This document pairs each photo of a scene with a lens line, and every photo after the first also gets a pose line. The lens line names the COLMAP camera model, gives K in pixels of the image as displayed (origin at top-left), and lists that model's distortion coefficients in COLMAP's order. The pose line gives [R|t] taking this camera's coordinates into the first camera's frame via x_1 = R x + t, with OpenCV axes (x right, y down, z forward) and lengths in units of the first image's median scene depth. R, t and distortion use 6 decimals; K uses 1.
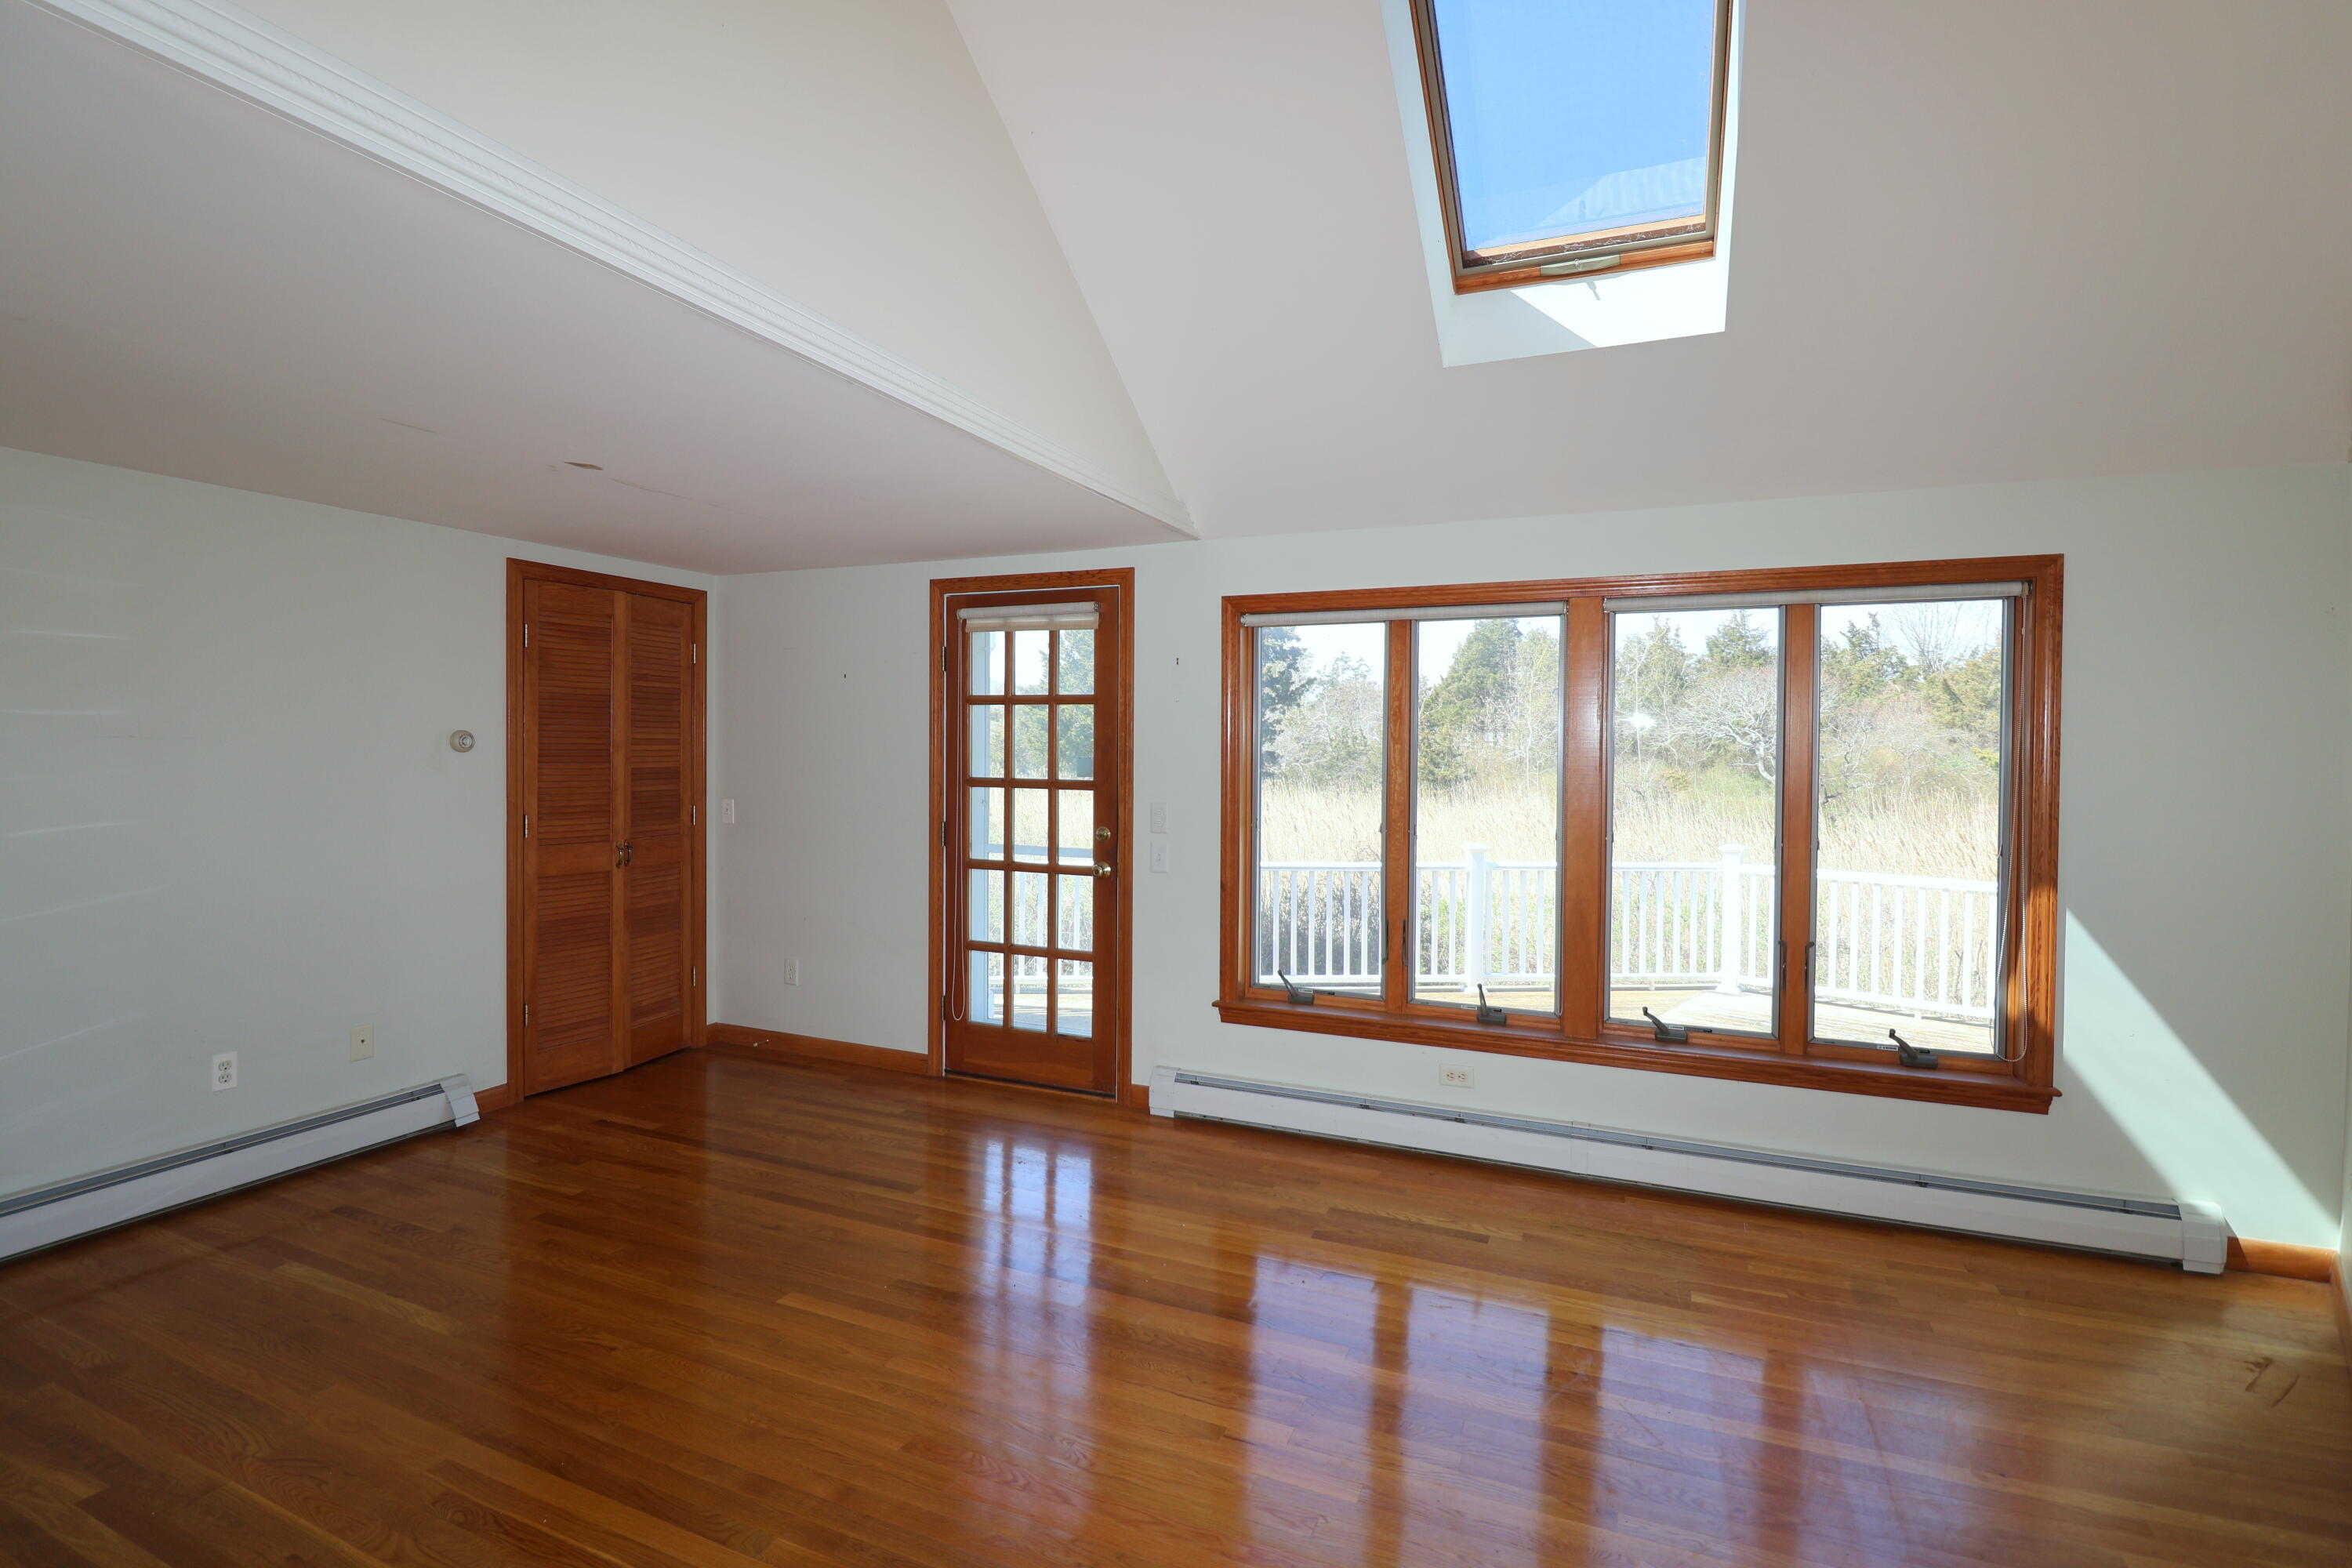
lens RADIAL K [[1090.9, 0, 1167.8], [0, 1090.9, 767.6], [0, 0, 1]] dist [-0.007862, -0.006398]
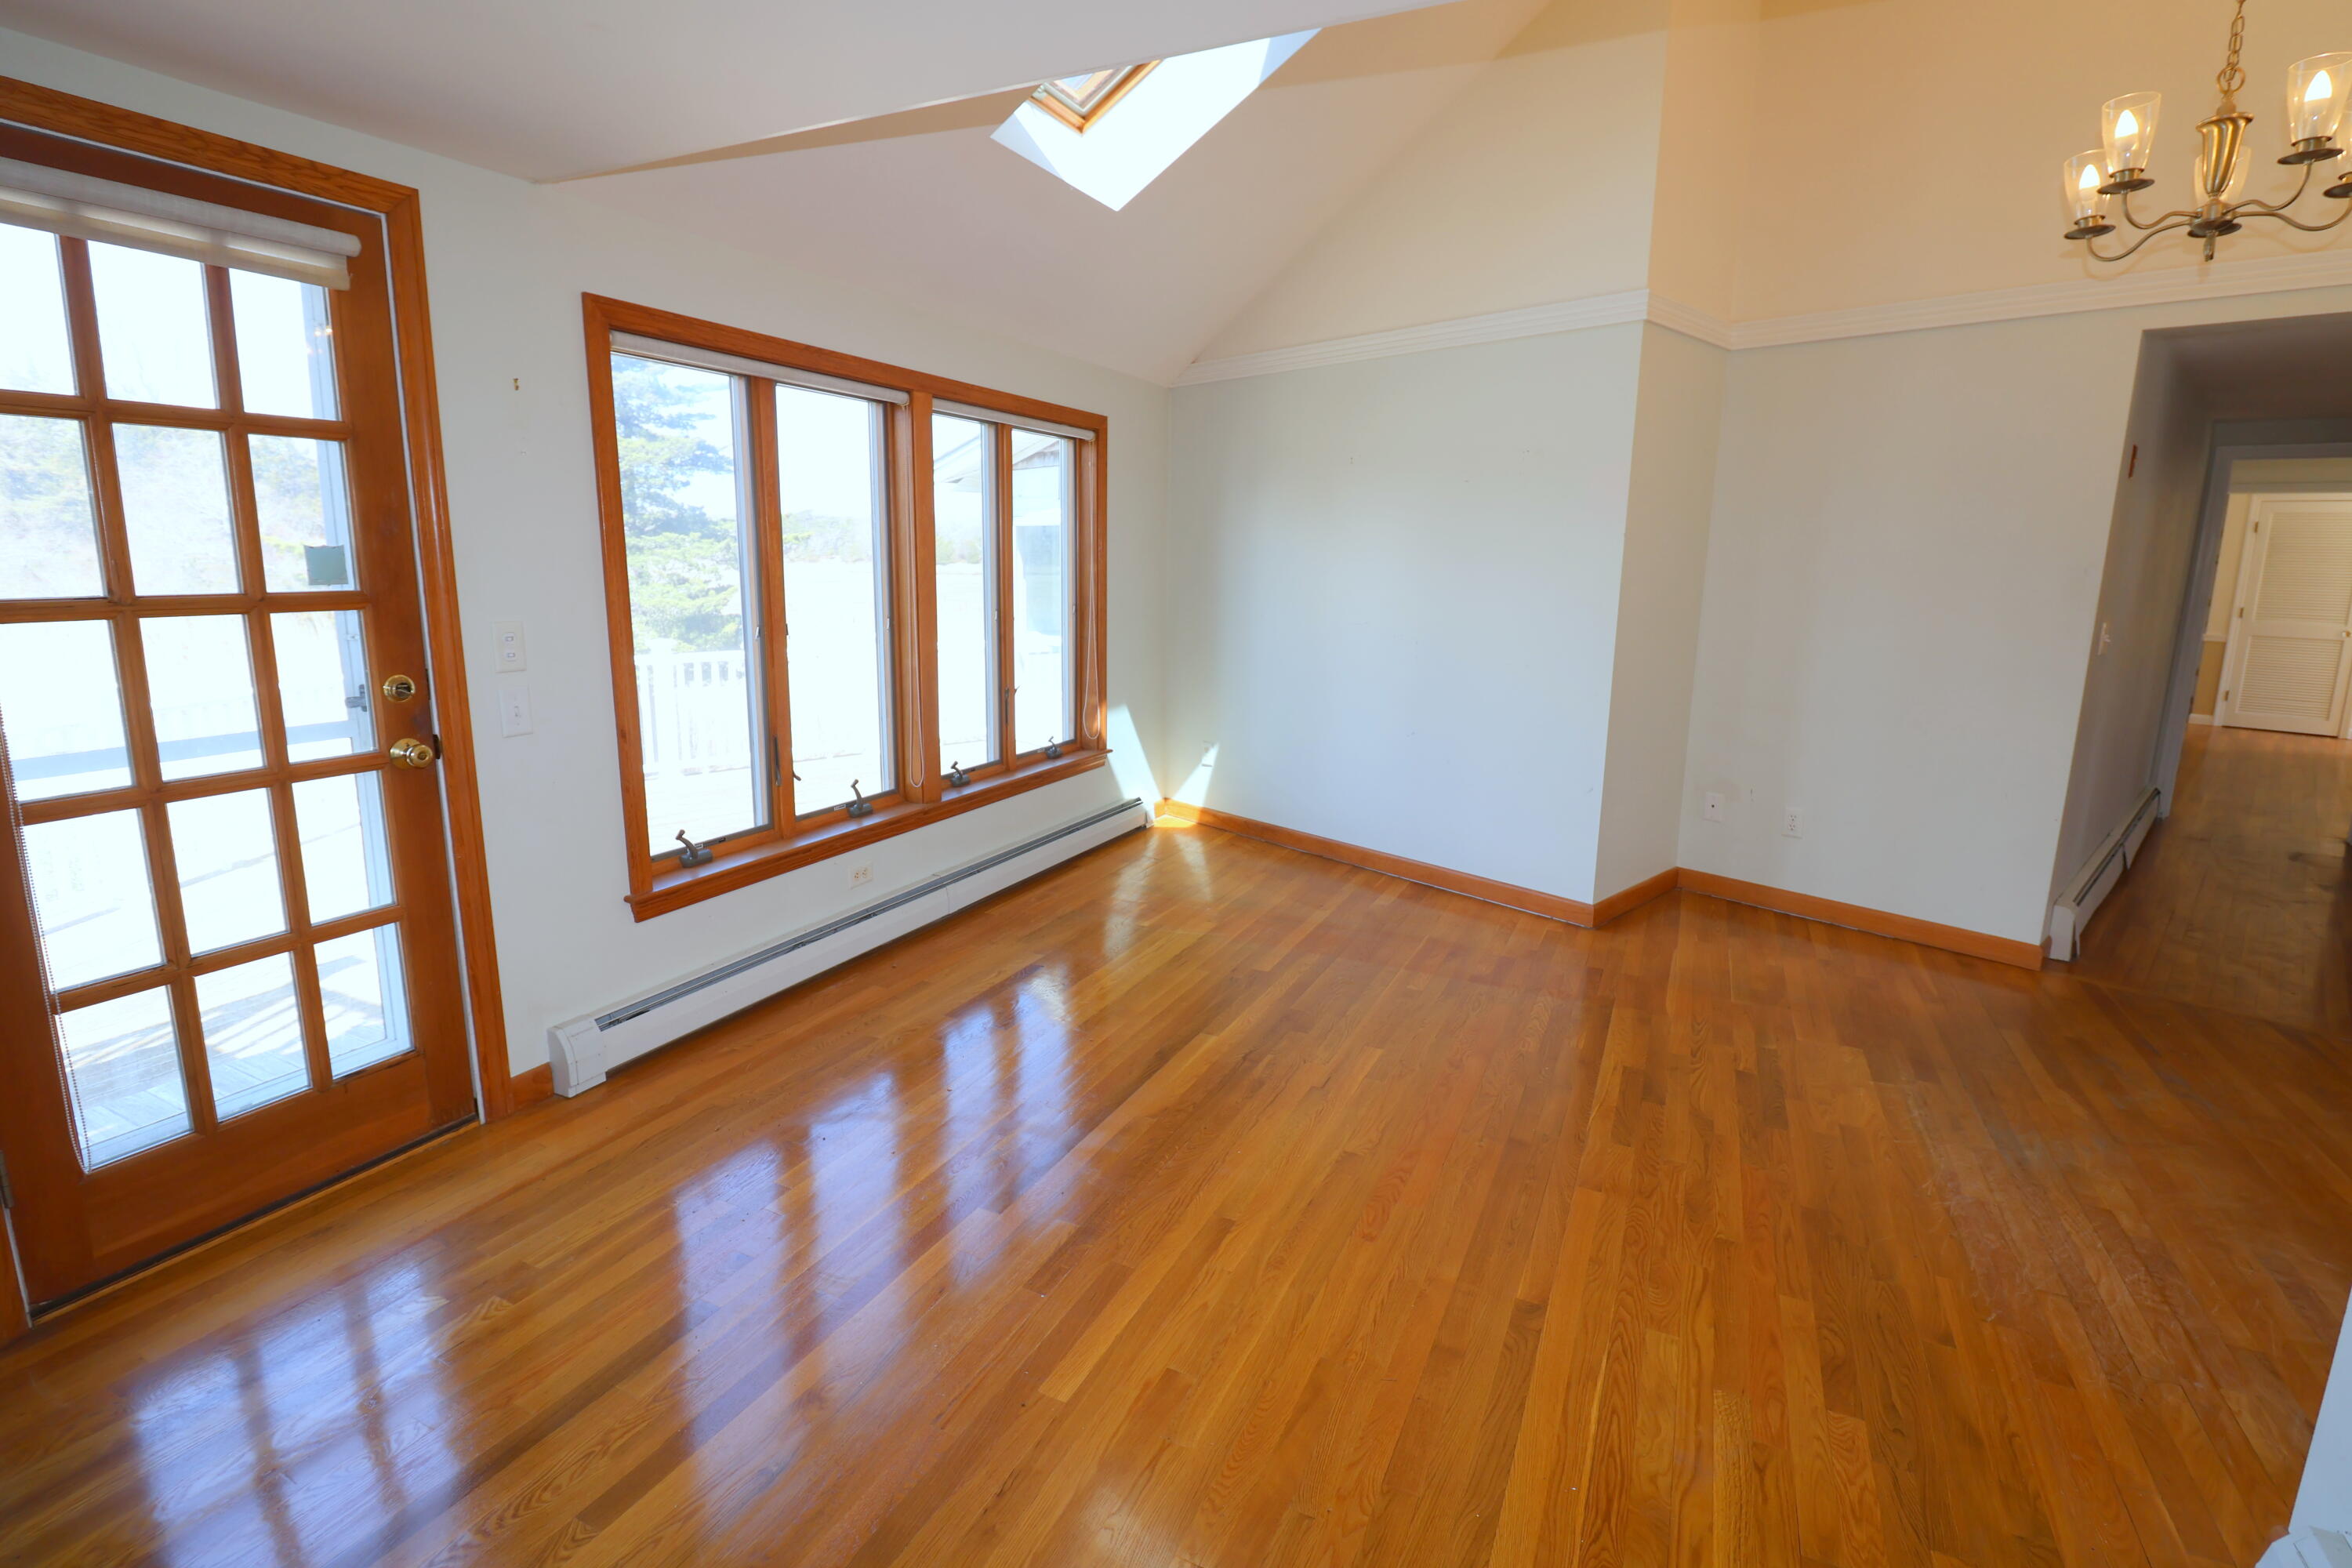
lens RADIAL K [[1103.8, 0, 1173.1], [0, 1103.8, 784.6], [0, 0, 1]] dist [-0.023967, -0.001045]
pose [[0.025781, -0.207537, 0.977887, -0.590772], [0.010001, 0.978217, 0.207344, -0.001546], [-0.999618, 0.004434, 0.027295, 0.588155]]
